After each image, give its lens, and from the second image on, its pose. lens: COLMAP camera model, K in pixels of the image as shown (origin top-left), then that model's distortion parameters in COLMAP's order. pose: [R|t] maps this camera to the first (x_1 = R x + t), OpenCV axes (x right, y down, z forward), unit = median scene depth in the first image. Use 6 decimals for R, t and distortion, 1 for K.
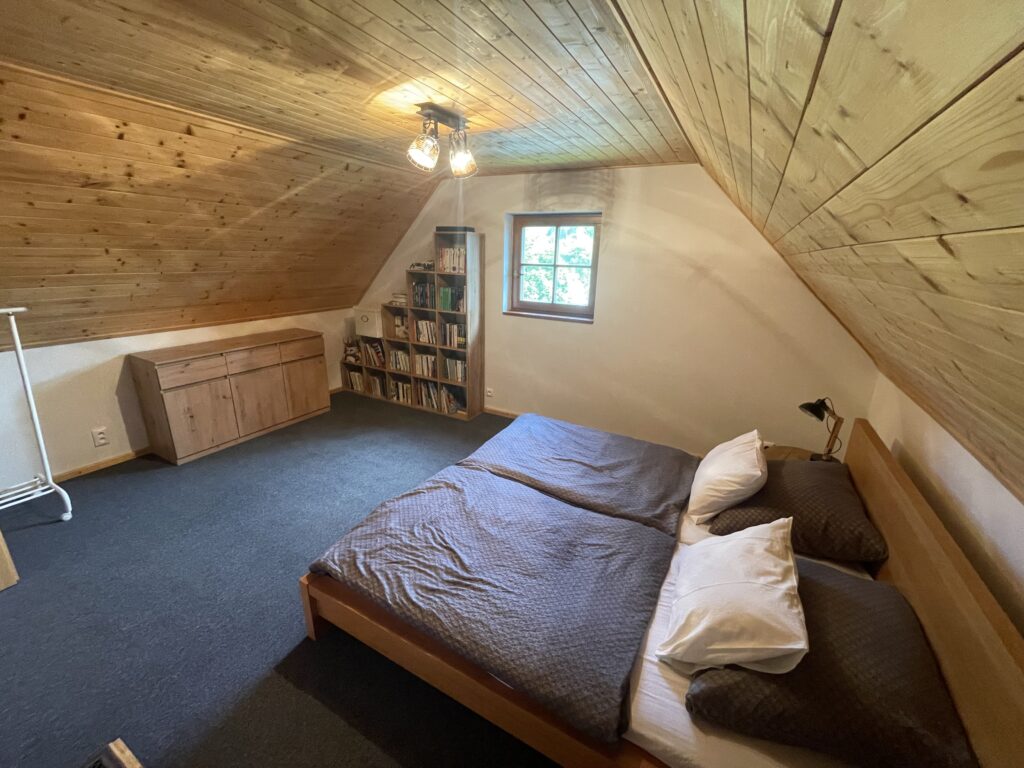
lens RADIAL K [[415.4, 0, 512.0], [0, 415.4, 384.0], [0, 0, 1]] dist [-0.000715, -0.000125]
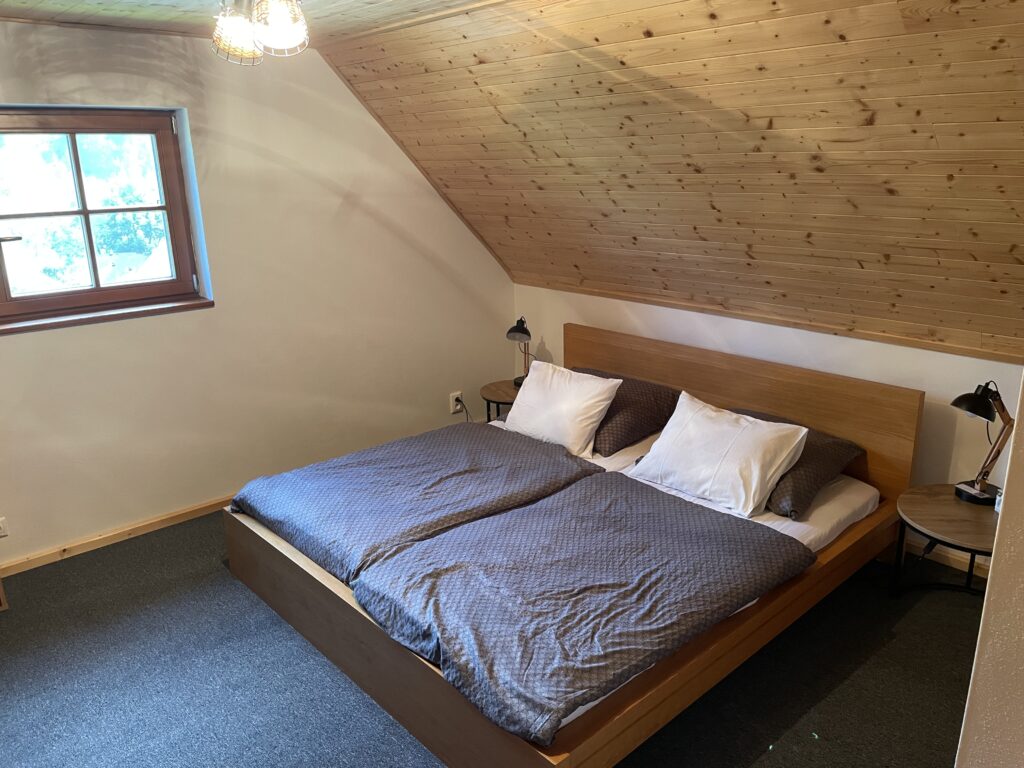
lens RADIAL K [[777.6, 0, 512.0], [0, 777.6, 384.0], [0, 0, 1]] dist [0.125363, -0.145492]
pose [[0.321453, -0.295270, 0.899713, -0.992226], [0.311247, 0.930295, 0.194103, -0.191407], [-0.894312, 0.217639, 0.390948, 0.356213]]
